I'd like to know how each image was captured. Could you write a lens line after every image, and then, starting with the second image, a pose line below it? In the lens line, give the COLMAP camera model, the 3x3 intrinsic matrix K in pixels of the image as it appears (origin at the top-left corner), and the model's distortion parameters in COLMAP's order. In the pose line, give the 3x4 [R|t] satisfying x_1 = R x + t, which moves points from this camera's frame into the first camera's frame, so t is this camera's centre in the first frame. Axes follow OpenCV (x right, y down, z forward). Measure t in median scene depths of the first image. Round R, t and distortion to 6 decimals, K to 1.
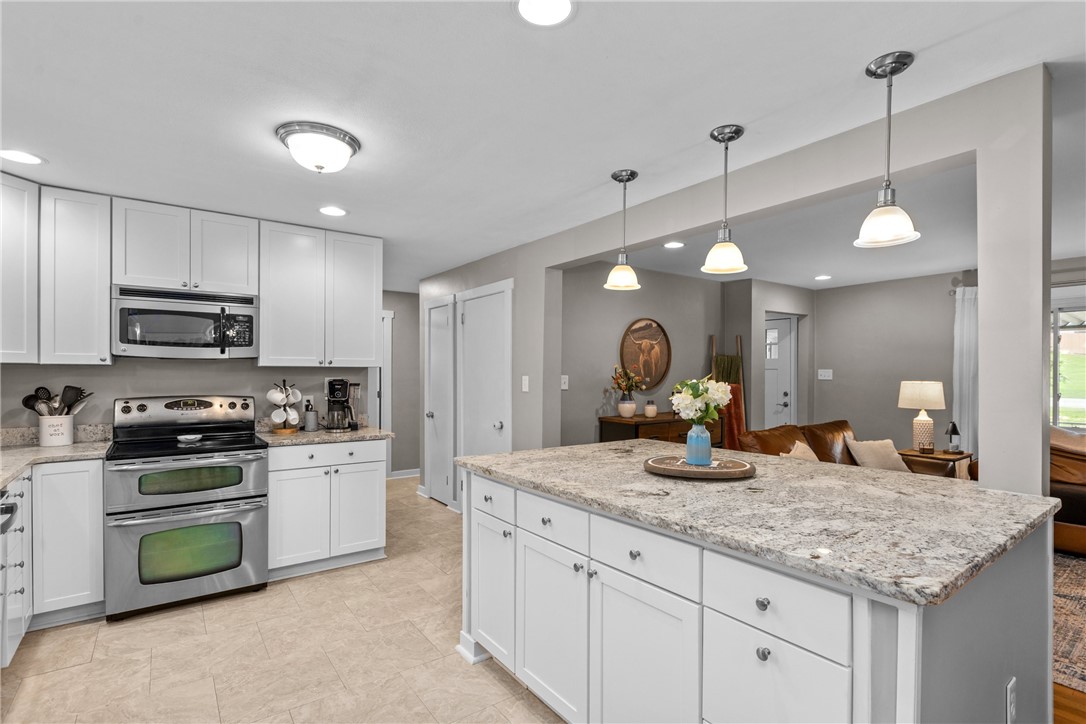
lens RADIAL K [[512.4, 0, 547.1], [0, 512.4, 372.9], [0, 0, 1]] dist [-0.001477, -0.000553]
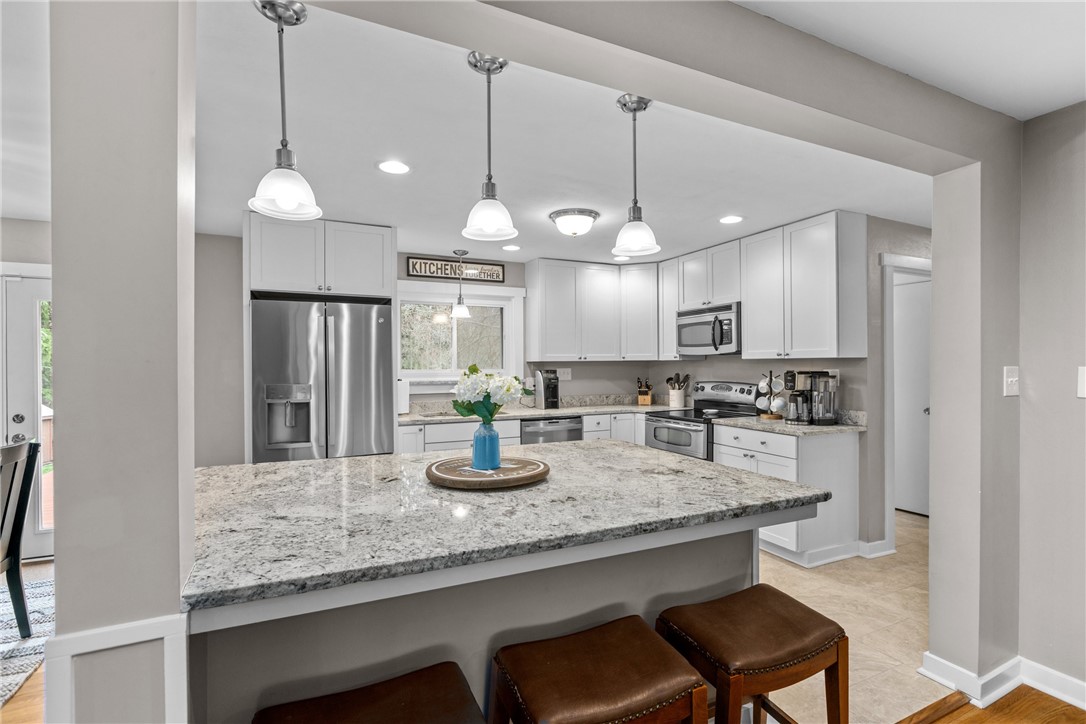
lens RADIAL K [[501.0, 0, 555.9], [0, 501.0, 369.3], [0, 0, 1]] dist [-0.008122, 0.002571]
pose [[-0.183848, 0.005624, -0.982939, 0.715060], [0.005098, 0.999976, 0.004768, 0.003132], [0.982941, -0.004134, -0.183873, 0.819312]]
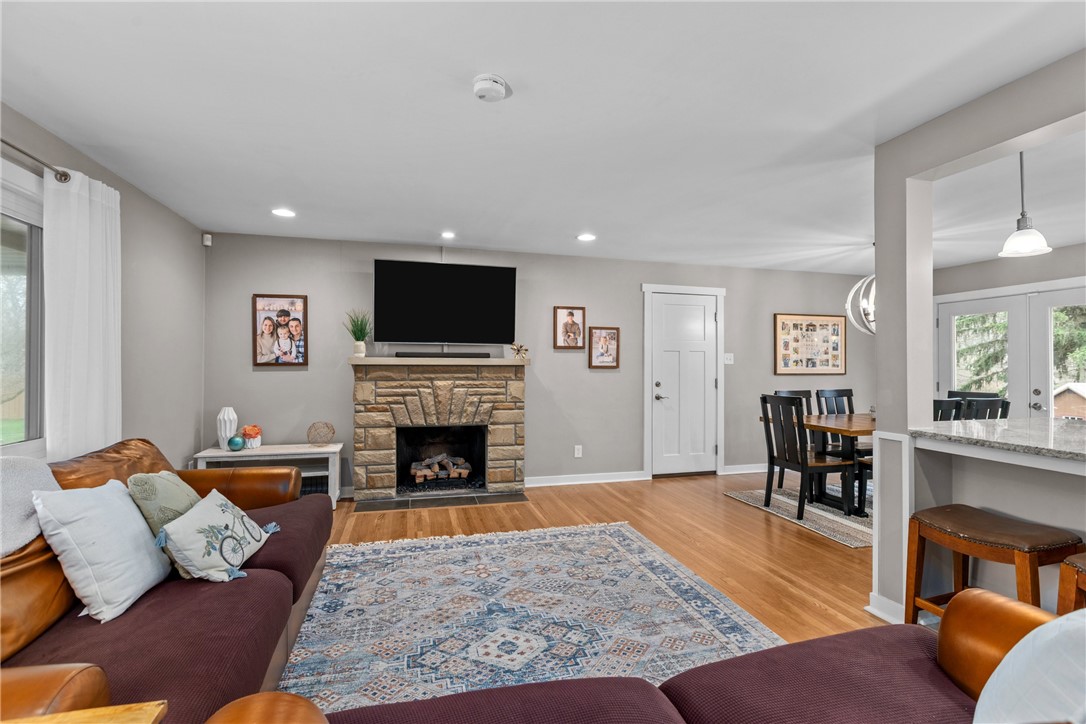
lens RADIAL K [[501.1, 0, 544.9], [0, 501.1, 365.0], [0, 0, 1]] dist [-0.004989, -0.000258]
pose [[-0.933413, -0.004563, 0.358775, 0.724286], [-0.005077, 0.999987, -0.000491, 0.033520], [-0.358768, -0.002280, -0.933424, 1.428118]]
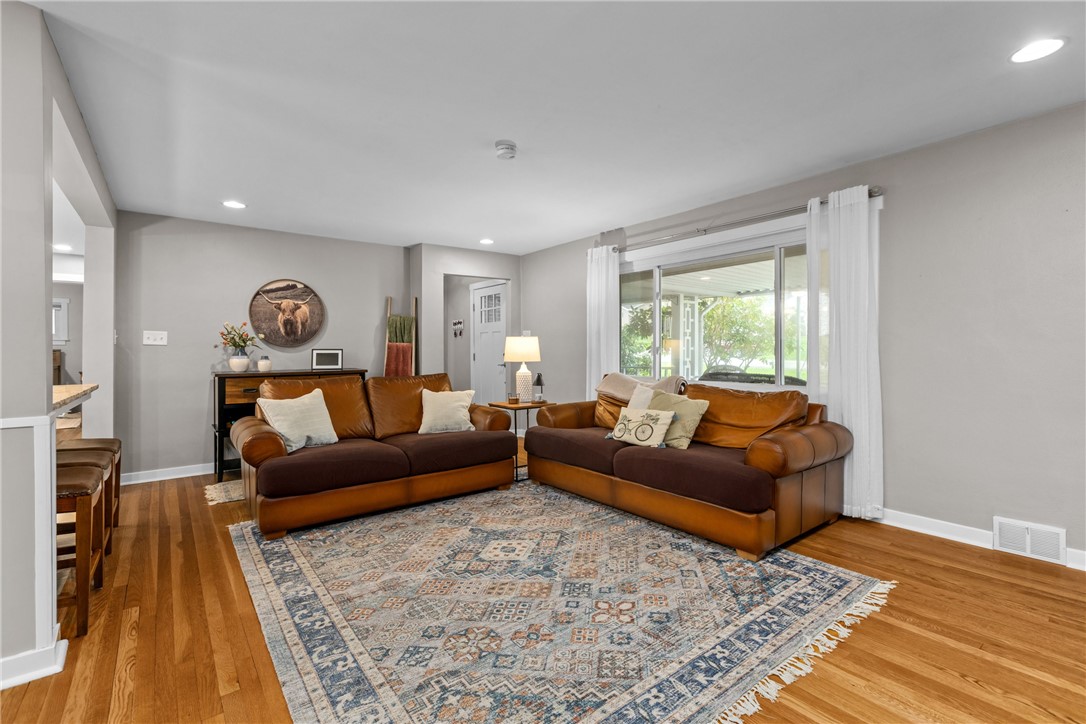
lens RADIAL K [[484.1, 0, 541.5], [0, 484.1, 351.8], [0, 0, 1]] dist [0.000905, -0.002243]
pose [[0.999798, -0.006550, 0.019021, 1.047971], [0.006518, 0.999977, 0.001754, 0.065893], [-0.019032, -0.001630, 0.999818, 0.000889]]
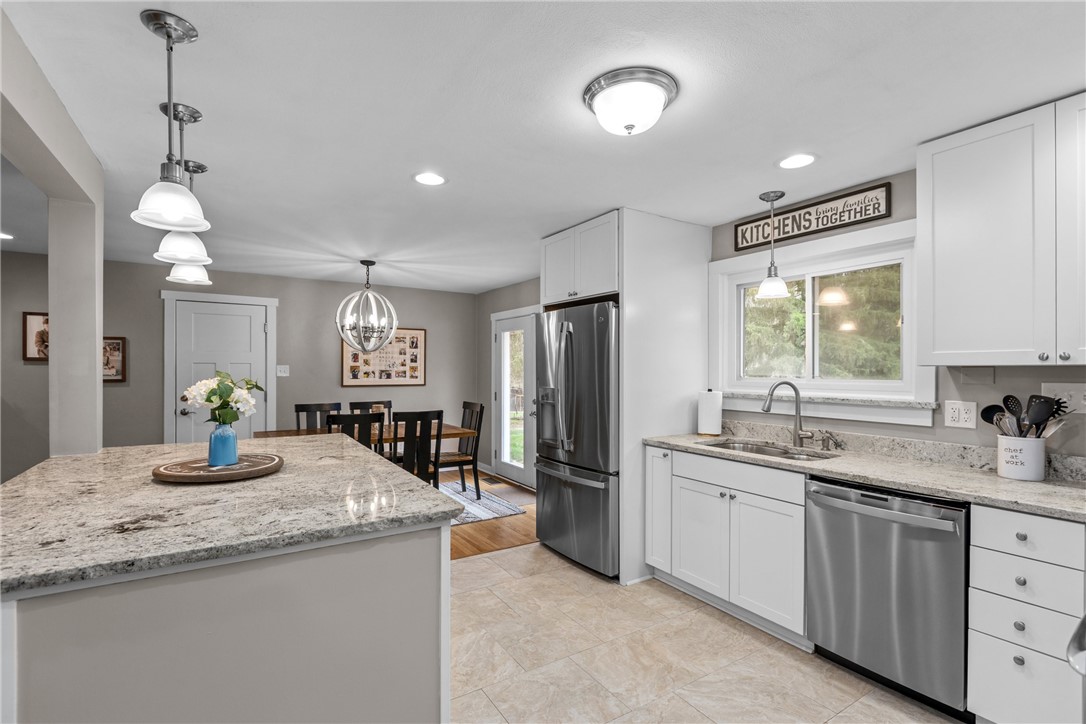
lens RADIAL K [[512.4, 0, 542.5], [0, 512.4, 368.7], [0, 0, 1]] dist [-0.001477, -0.000553]
pose [[-0.996750, -0.007026, 0.080253, -0.250067], [-0.006960, 0.999975, 0.001104, -0.006779], [-0.080258, 0.000542, -0.996774, 1.238989]]
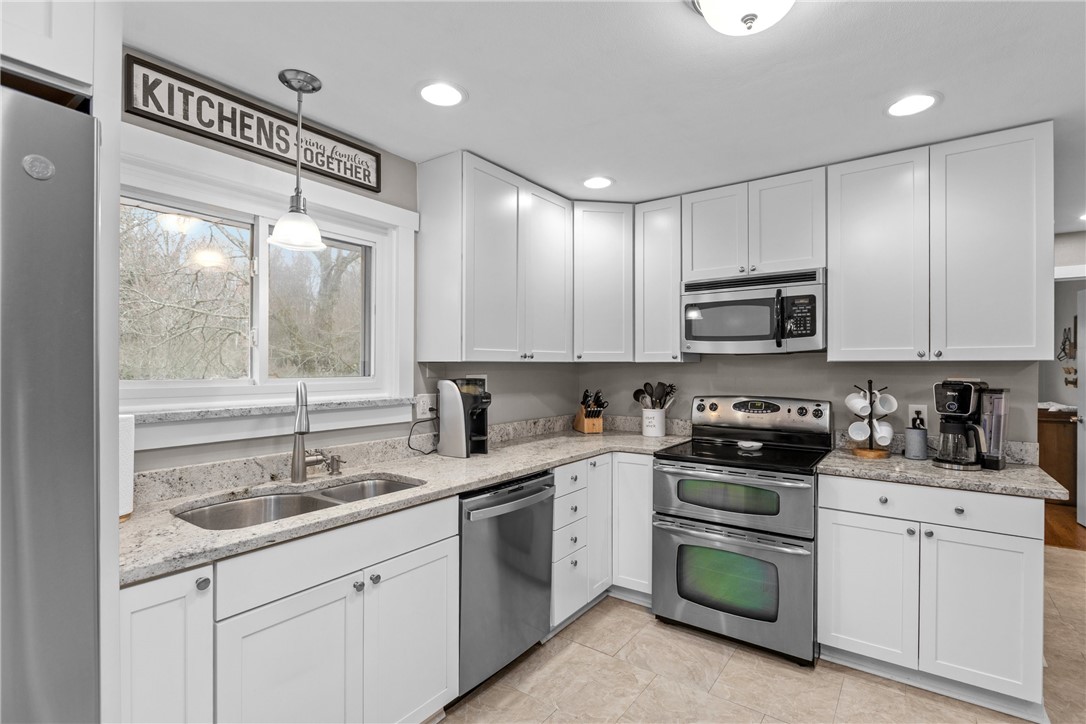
lens RADIAL K [[512.4, 0, 553.4], [0, 512.4, 366.4], [0, 0, 1]] dist [-0.001477, -0.000553]
pose [[0.306081, -0.004741, -0.951994, 0.028145], [-0.000047, 0.999988, -0.004995, -0.002441], [0.952005, 0.001574, 0.306077, 0.407715]]
